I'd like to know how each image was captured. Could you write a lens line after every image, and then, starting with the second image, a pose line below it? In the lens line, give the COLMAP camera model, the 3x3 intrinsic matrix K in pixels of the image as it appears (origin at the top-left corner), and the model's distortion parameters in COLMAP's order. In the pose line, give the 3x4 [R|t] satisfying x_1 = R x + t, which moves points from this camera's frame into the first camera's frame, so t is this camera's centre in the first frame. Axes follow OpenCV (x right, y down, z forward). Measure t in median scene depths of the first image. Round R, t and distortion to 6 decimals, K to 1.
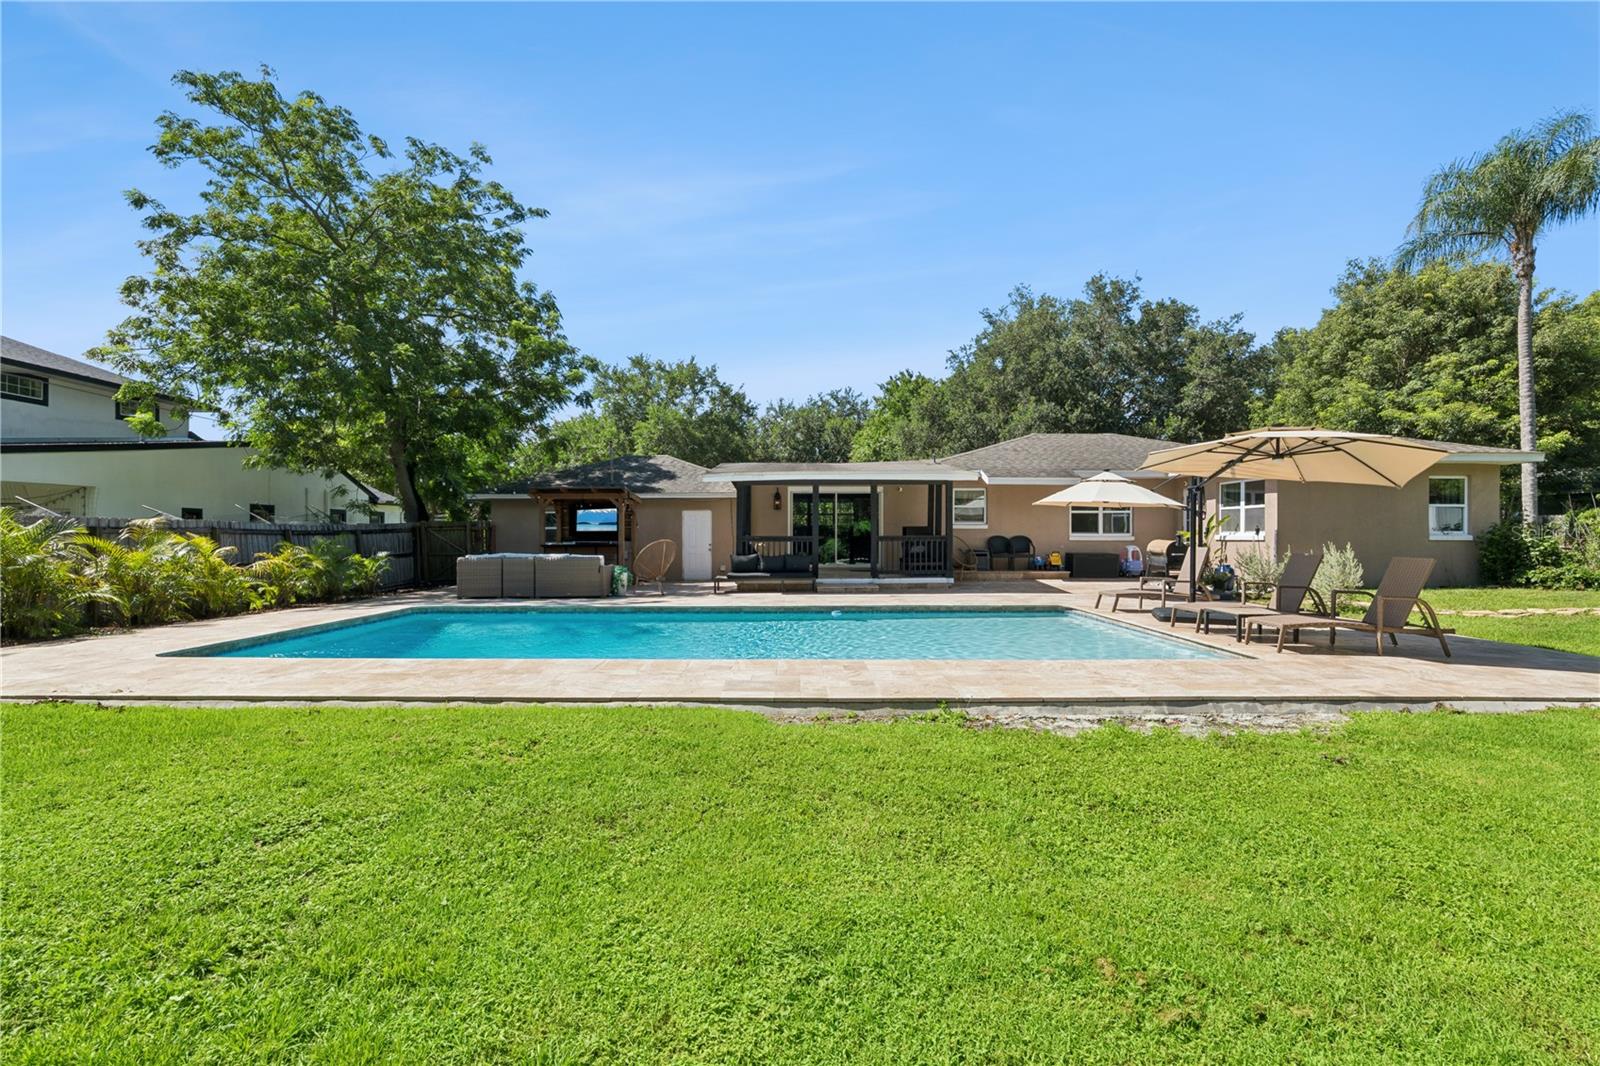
lens RADIAL K [[748.8, 0, 818.0], [0, 748.8, 536.7], [0, 0, 1]] dist [-0.000366, 0.000112]
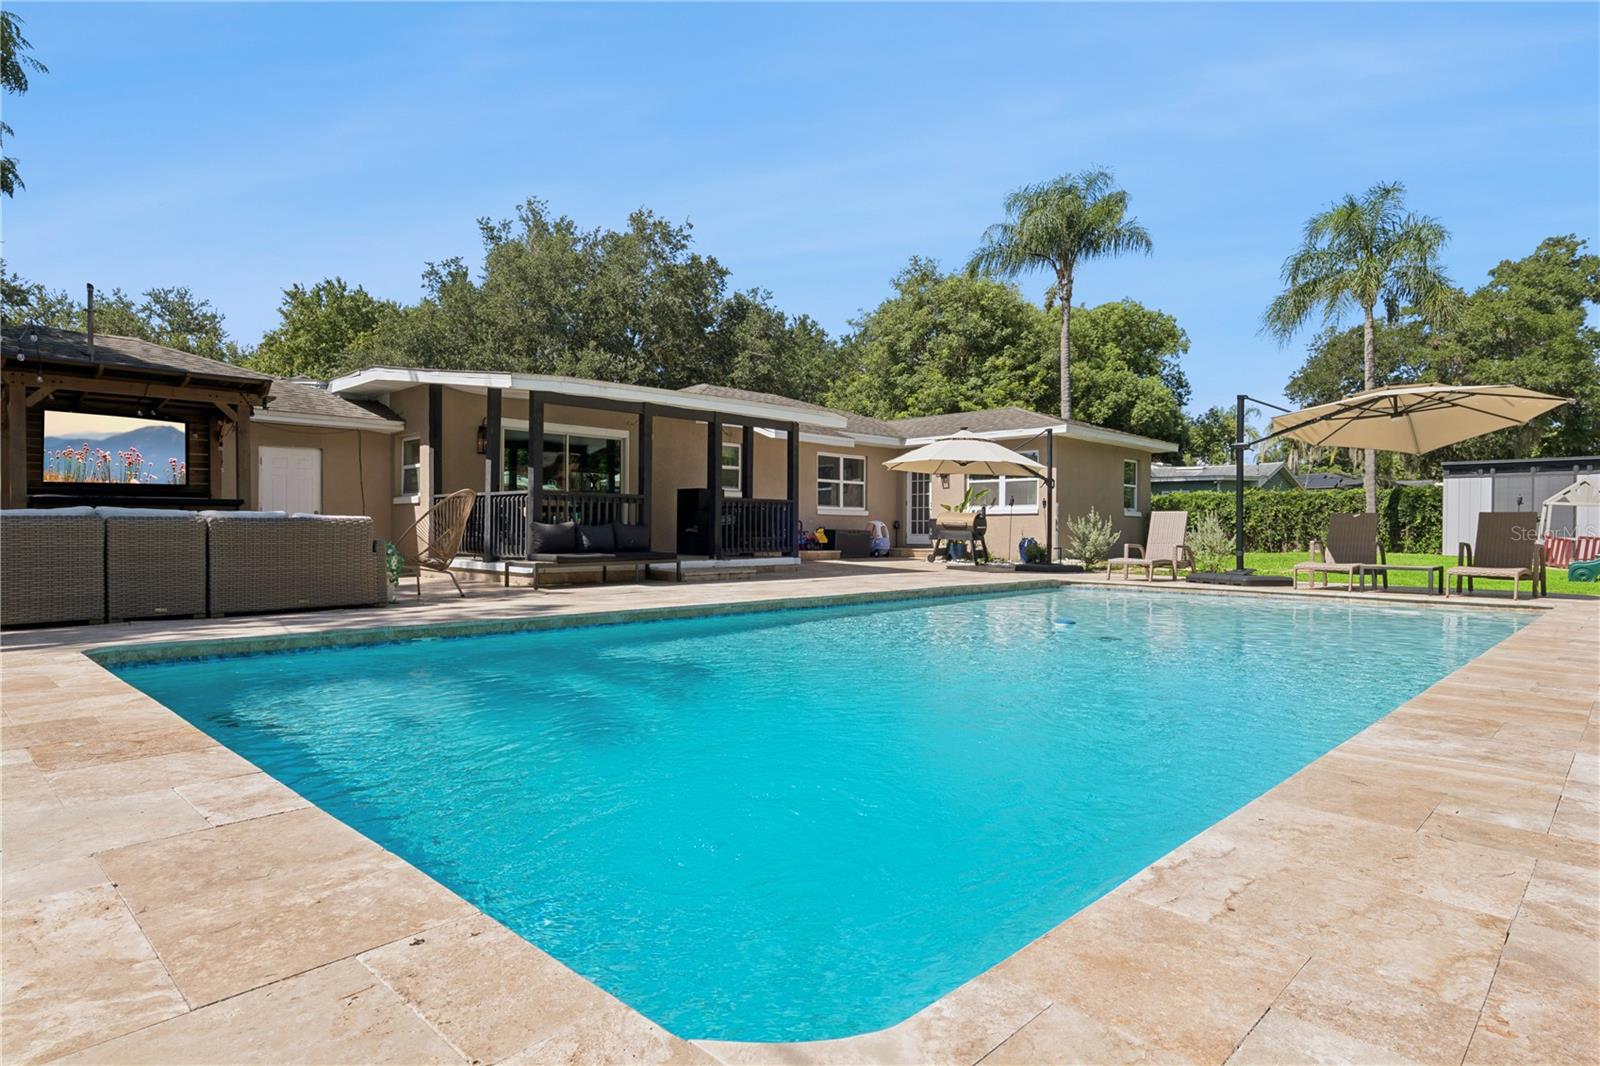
lens RADIAL K [[880.6, 0, 800.0], [0, 880.6, 533.0], [0, 0, 1]] dist [-0.005700, 0.025664]
pose [[0.721612, 0.002483, 0.692293, -0.290803], [-0.004041, 0.999992, 0.000625, 0.020620], [-0.692285, -0.003248, 0.721616, 0.251183]]
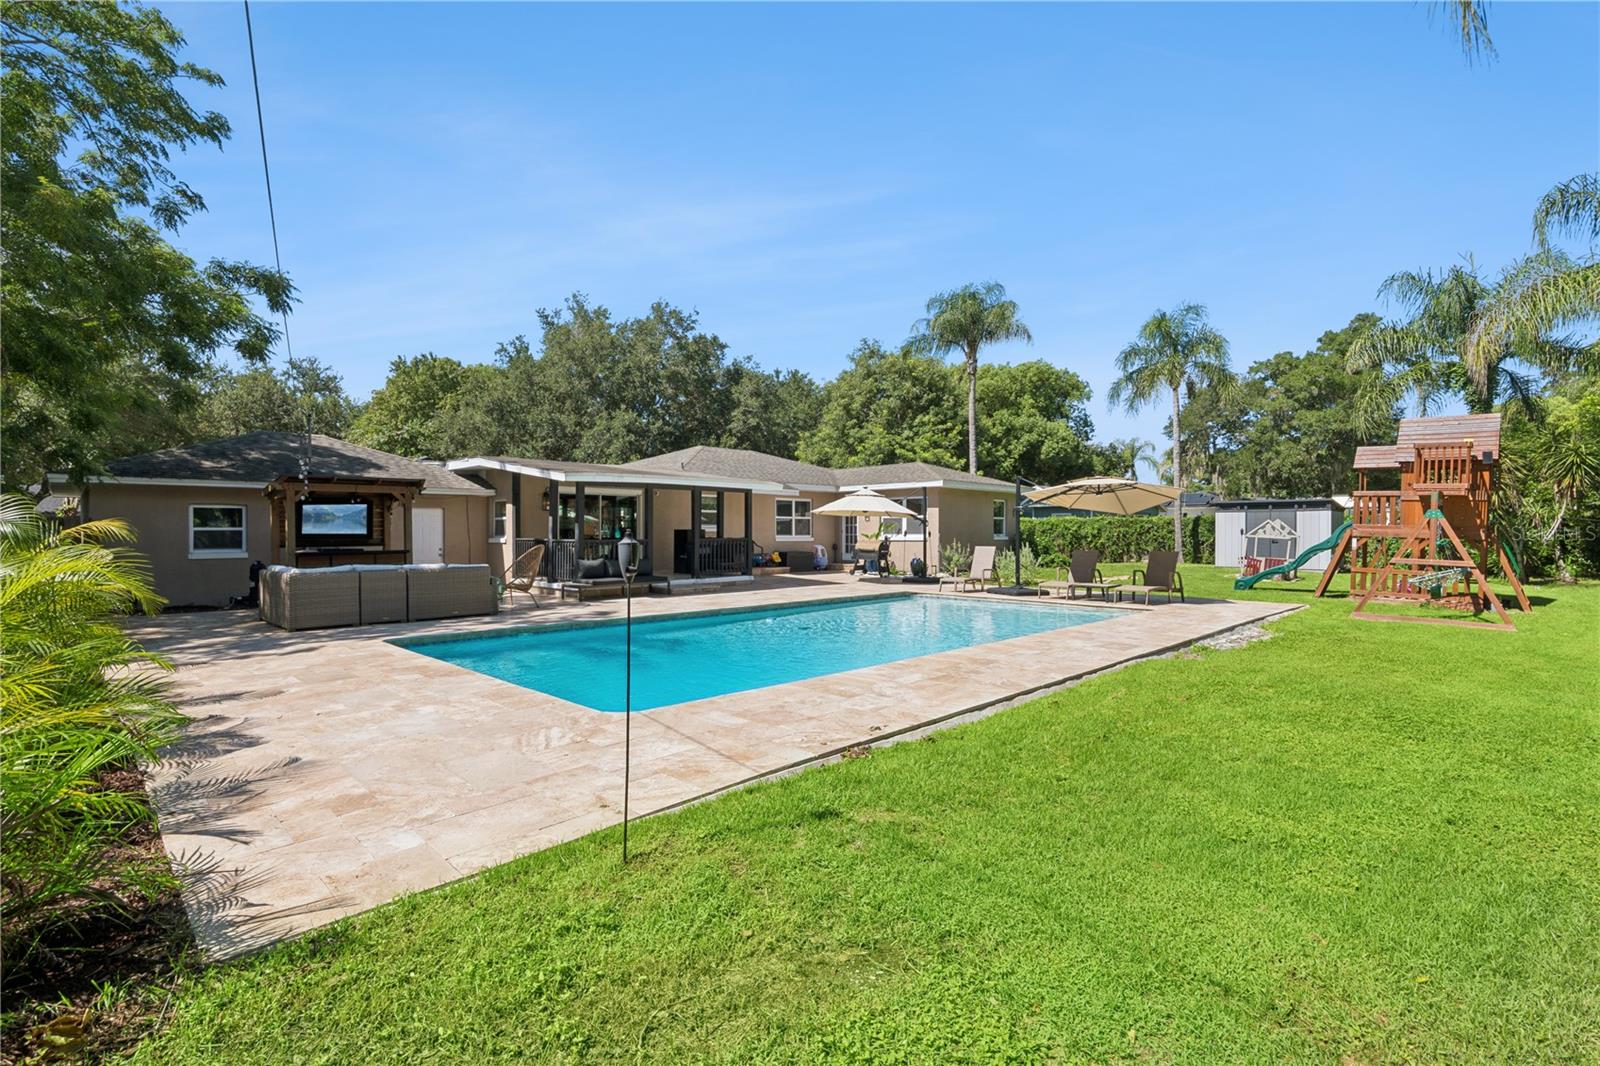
lens RADIAL K [[741.2, 0, 800.0], [0, 741.2, 533.0], [0, 0, 1]] dist [-0.009763, -0.000420]
pose [[0.725199, 0.000420, 0.688539, -0.370762], [0.000425, 0.999999, -0.001057, -0.005642], [-0.688539, 0.001059, 0.725198, 0.092076]]
